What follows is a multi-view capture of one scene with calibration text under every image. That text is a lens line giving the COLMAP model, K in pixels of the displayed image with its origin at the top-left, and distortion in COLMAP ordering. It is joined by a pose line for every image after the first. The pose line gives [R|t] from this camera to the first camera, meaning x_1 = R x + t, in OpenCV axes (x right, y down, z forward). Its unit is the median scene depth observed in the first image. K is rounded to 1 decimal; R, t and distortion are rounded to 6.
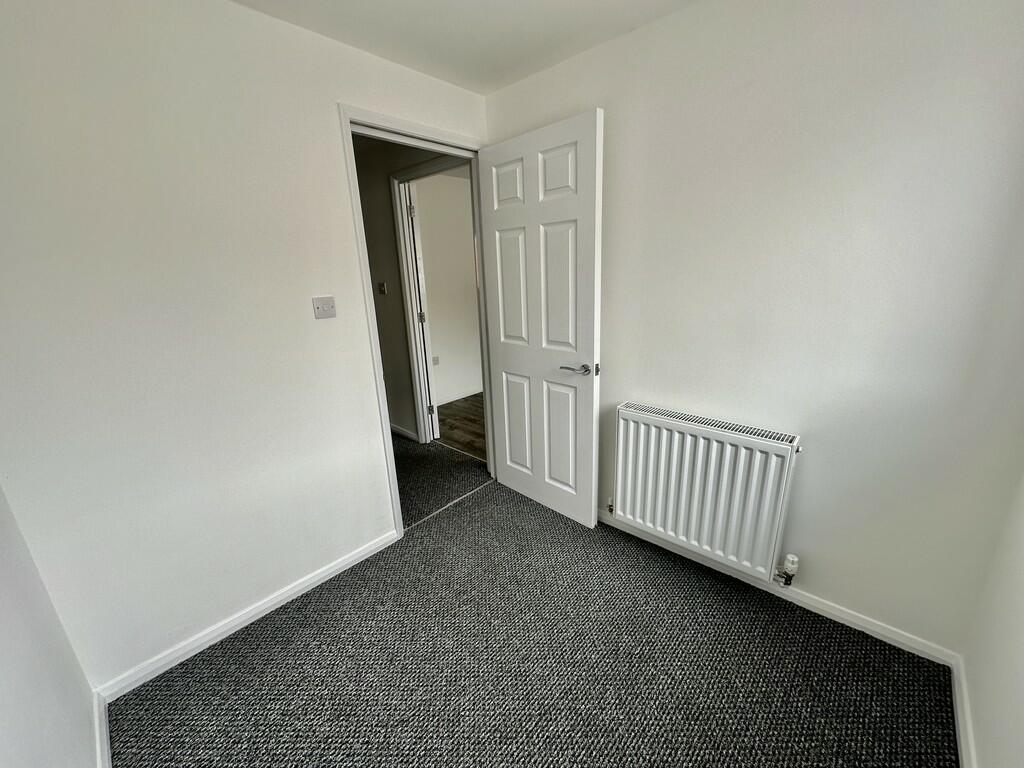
lens RADIAL K [[406.7, 0, 512.7], [0, 406.7, 385.6], [0, 0, 1]] dist [-0.000724, 0.000201]
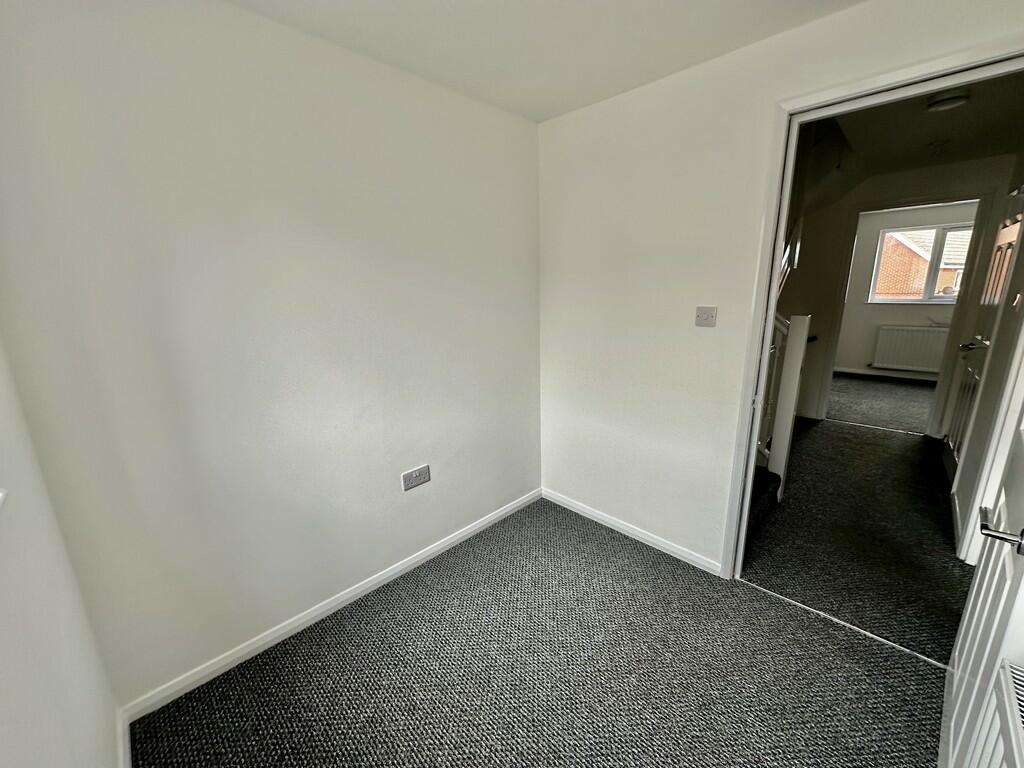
lens RADIAL K [[408.0, 0, 513.2], [0, 408.0, 386.2], [0, 0, 1]] dist [0.000296, 0.000125]
pose [[-0.033690, 0.274496, -0.960998, 0.615755], [-0.253442, 0.927767, 0.273889, -0.185086], [0.966764, 0.252785, 0.038312, 0.515280]]
